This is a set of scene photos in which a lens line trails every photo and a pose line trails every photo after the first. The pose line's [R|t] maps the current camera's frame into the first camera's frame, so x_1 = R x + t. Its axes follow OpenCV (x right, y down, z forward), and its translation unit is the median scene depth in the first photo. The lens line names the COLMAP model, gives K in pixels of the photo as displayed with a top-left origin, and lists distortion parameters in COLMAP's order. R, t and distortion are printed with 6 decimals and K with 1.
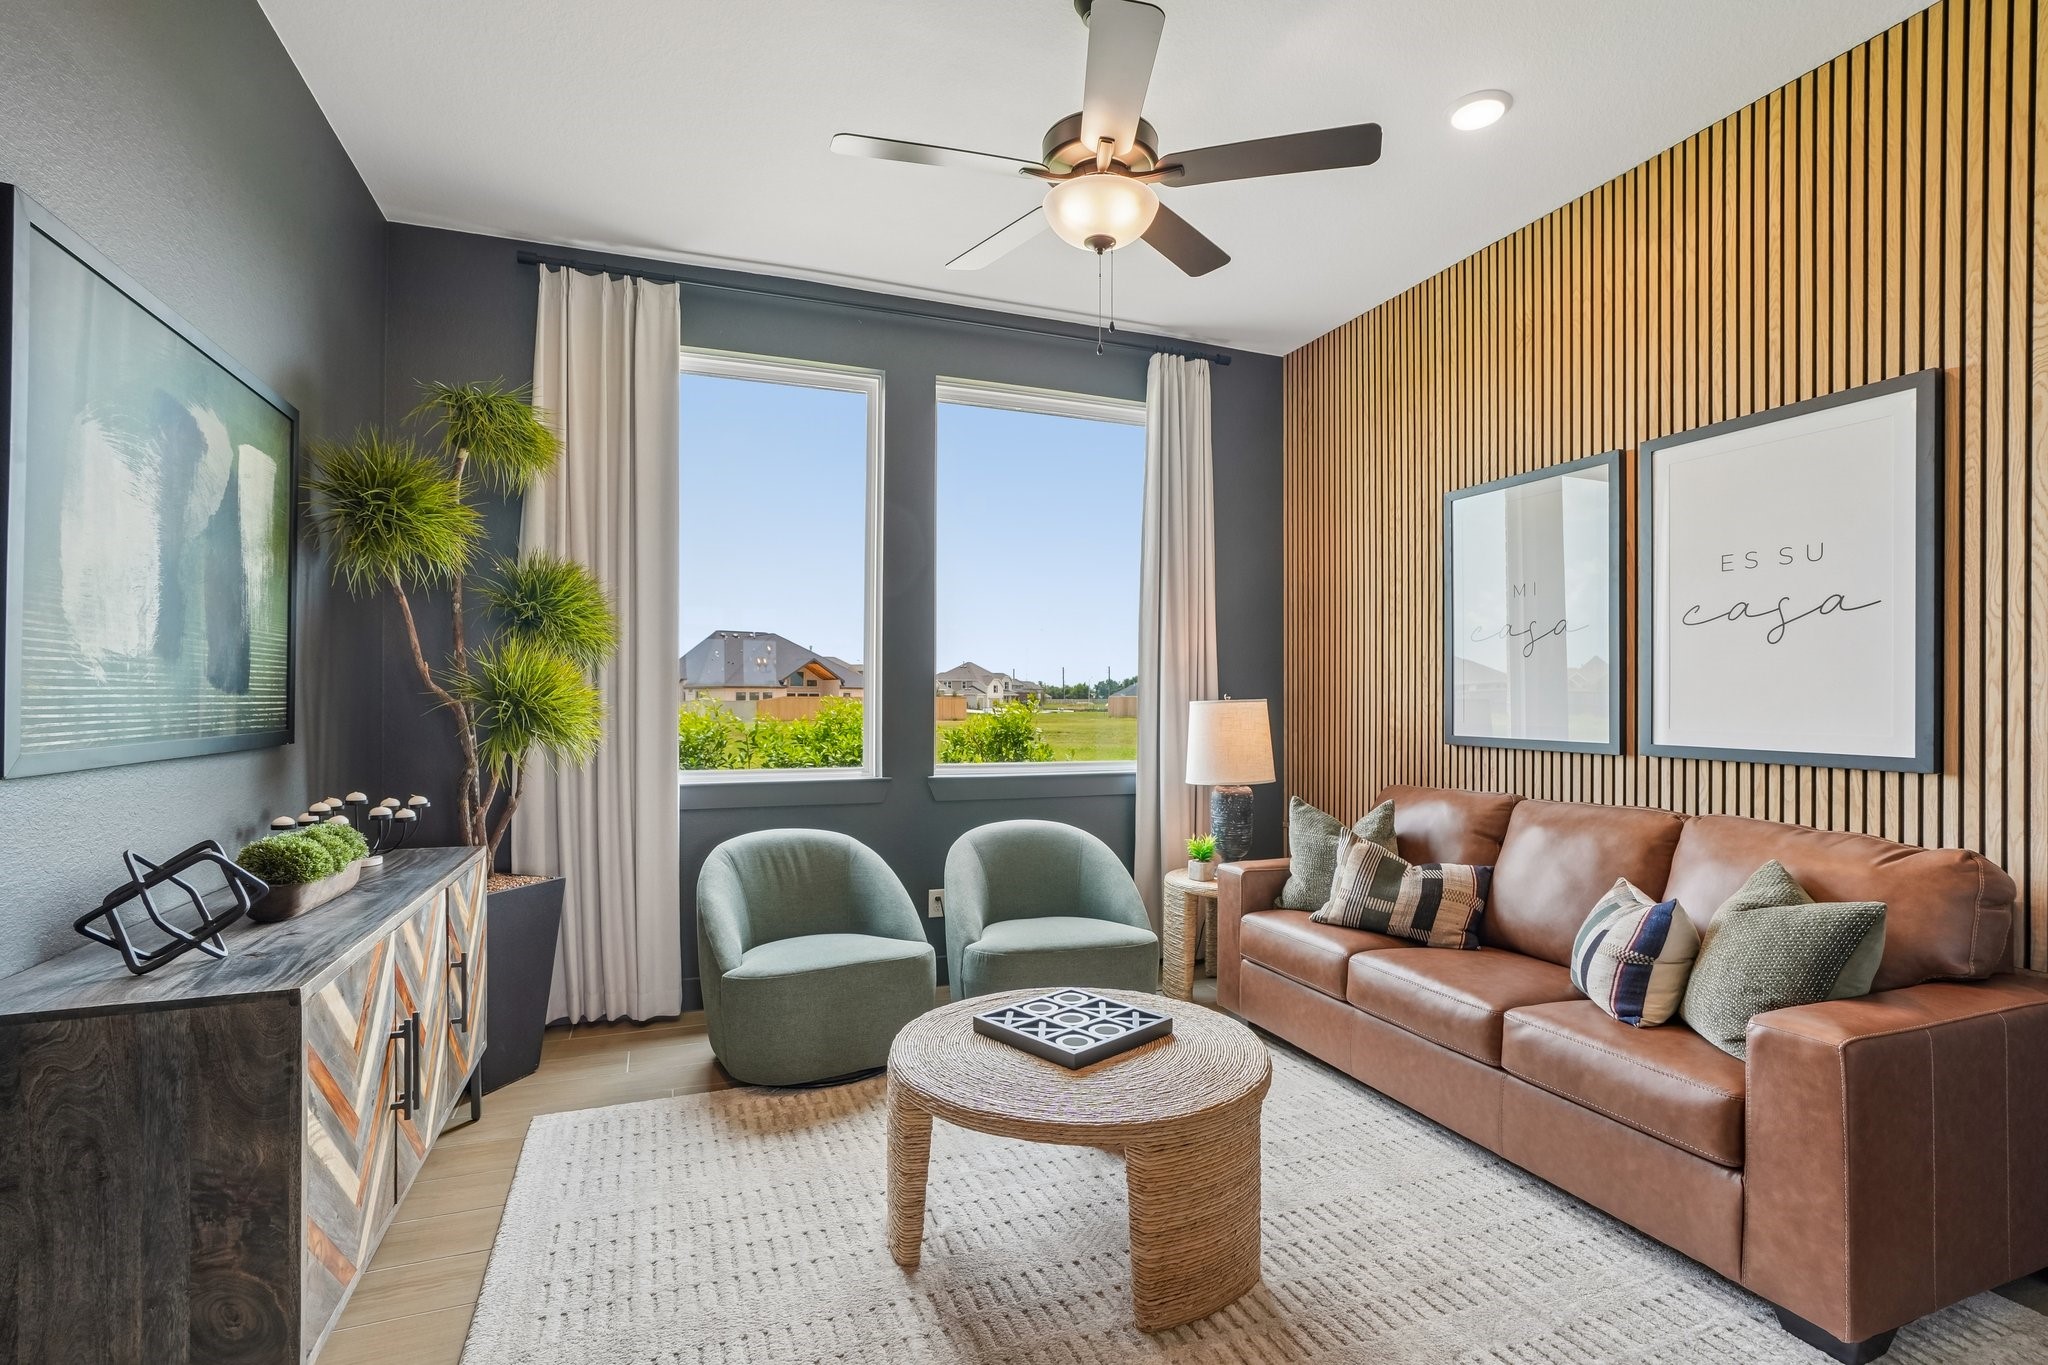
lens RADIAL K [[969.8, 0, 1033.3], [0, 969.8, 701.0], [0, 0, 1]] dist [-0.039024, 0.000585]
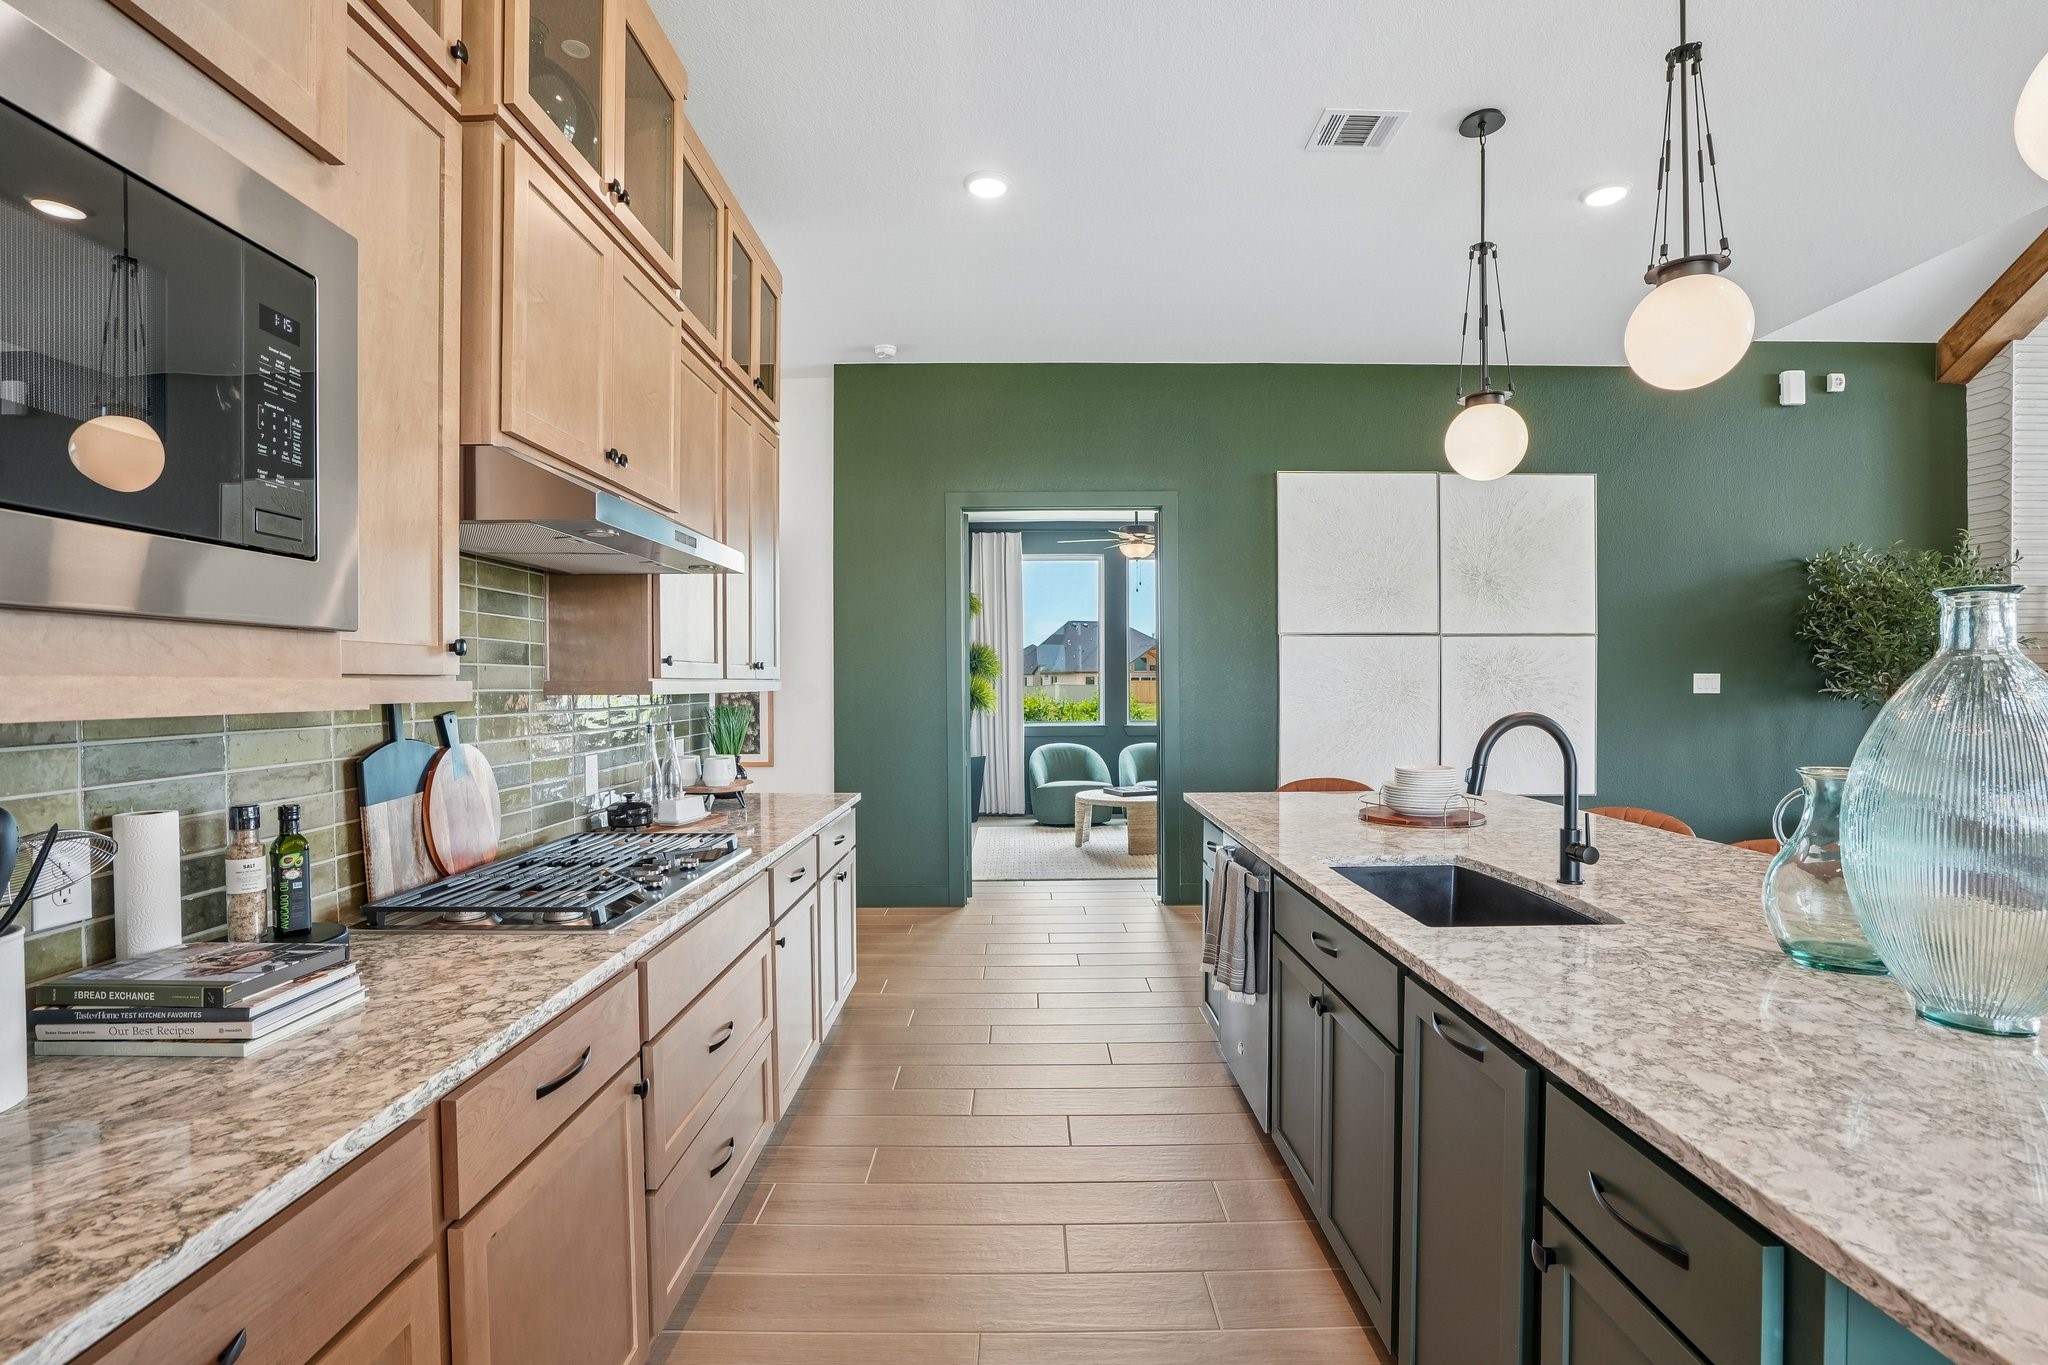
lens RADIAL K [[900.6, 0, 1024.1], [0, 900.6, 707.2], [0, 0, 1]] dist [-0.025737, 0.000257]
pose [[0.933888, 0.000653, -0.357566, 0.524767], [0.008444, 0.999679, 0.023879, -0.023134], [0.357467, -0.025319, 0.933582, -1.325415]]
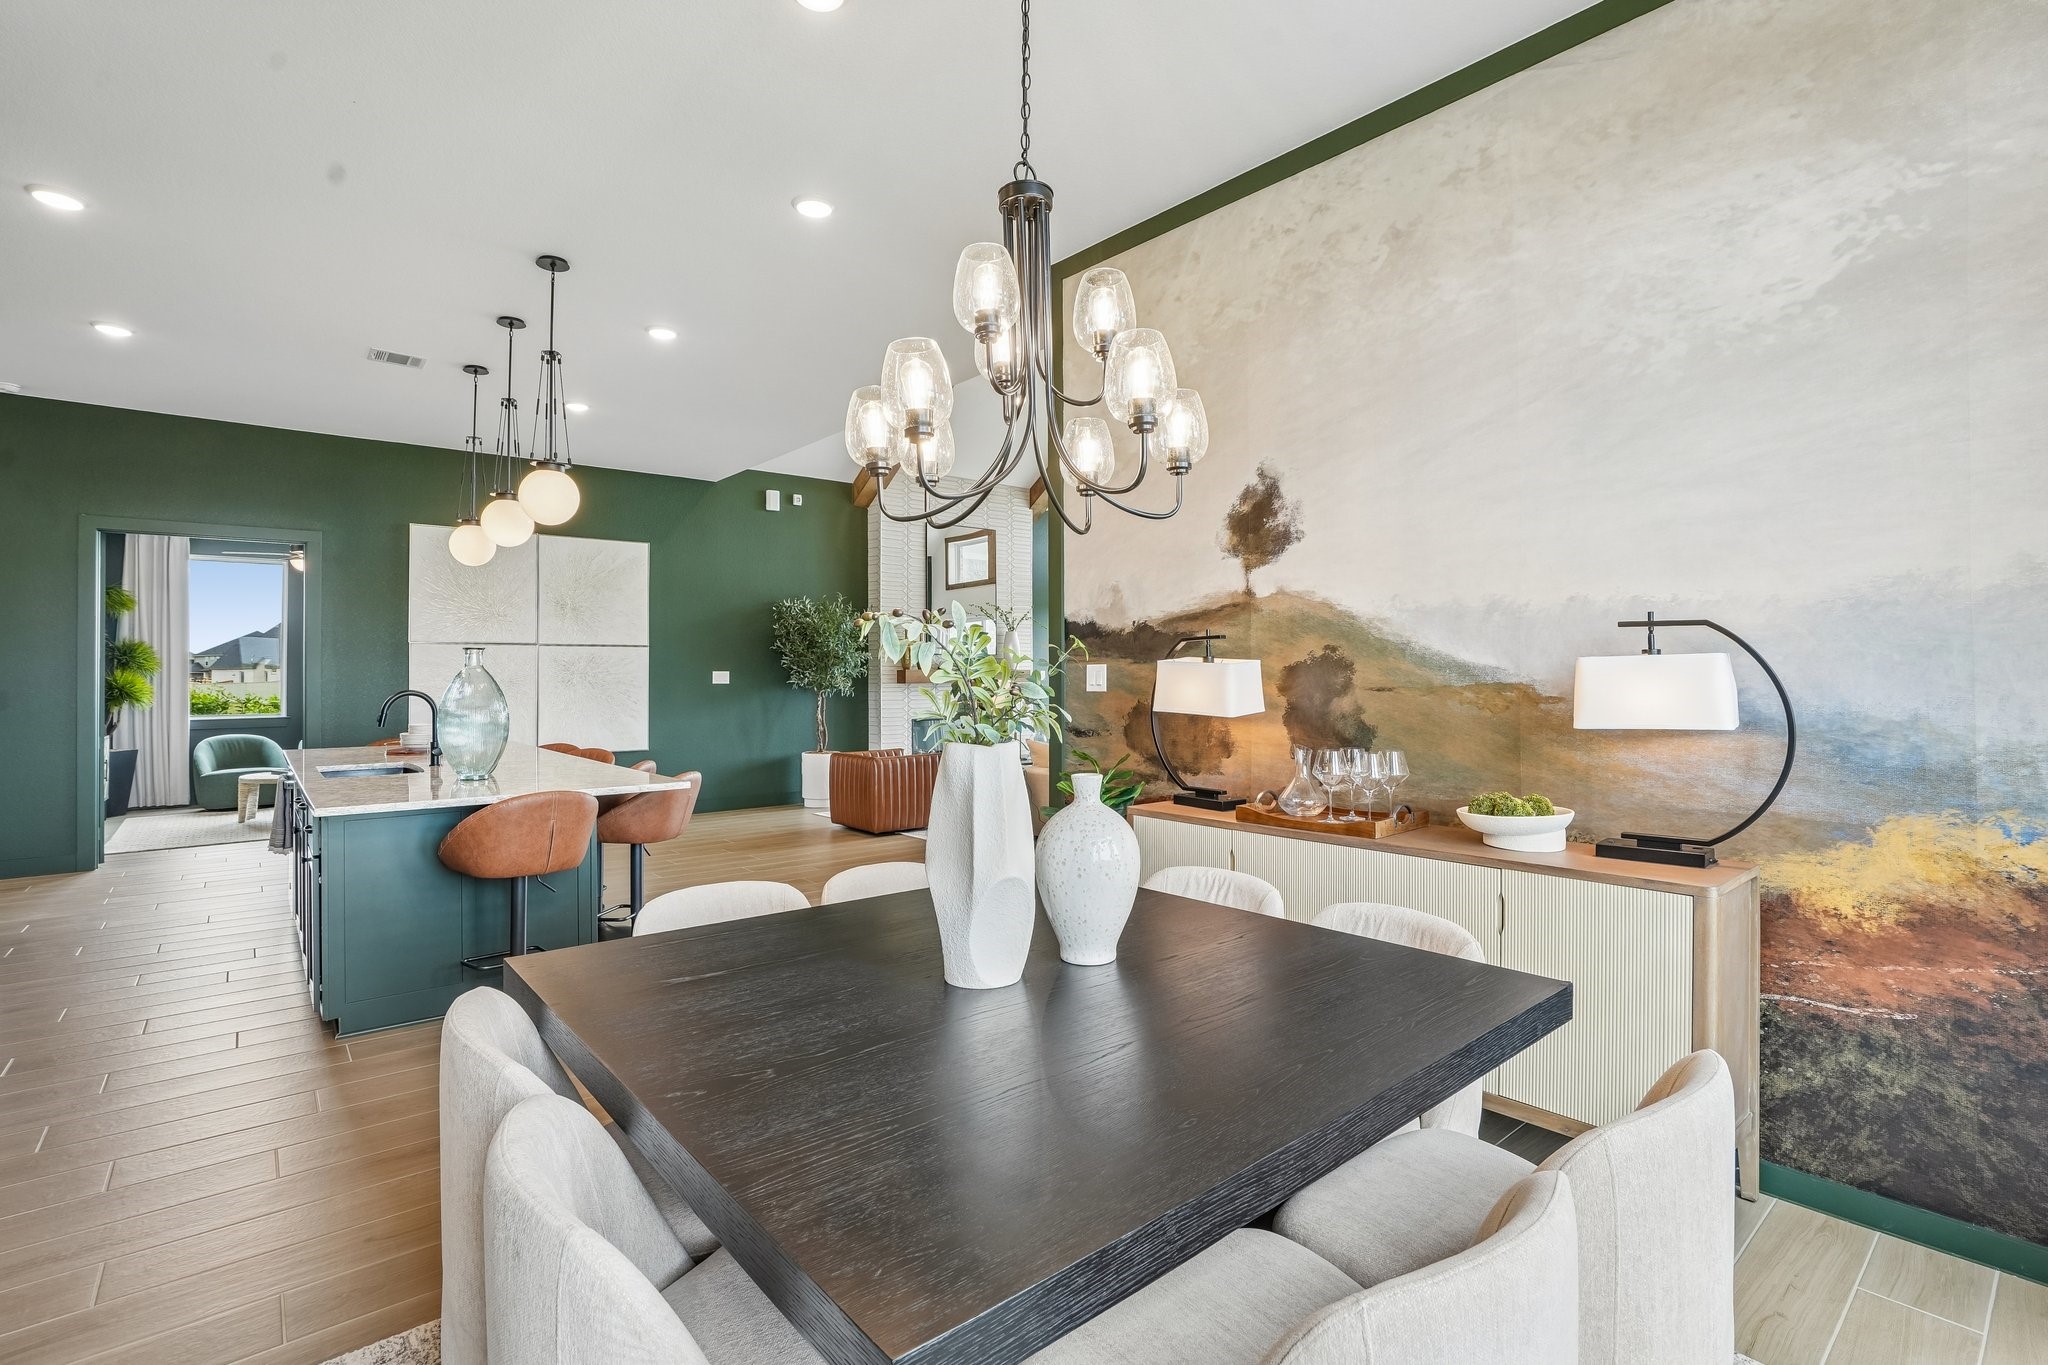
lens RADIAL K [[930.1, 0, 992.3], [0, 930.1, 663.9], [0, 0, 1]] dist [-0.035557, 0.011055]
pose [[0.949610, -0.005501, 0.313386, 0.994175], [0.007753, 0.999952, -0.005939, -0.034764], [-0.313339, 0.008070, 0.949607, -2.176387]]
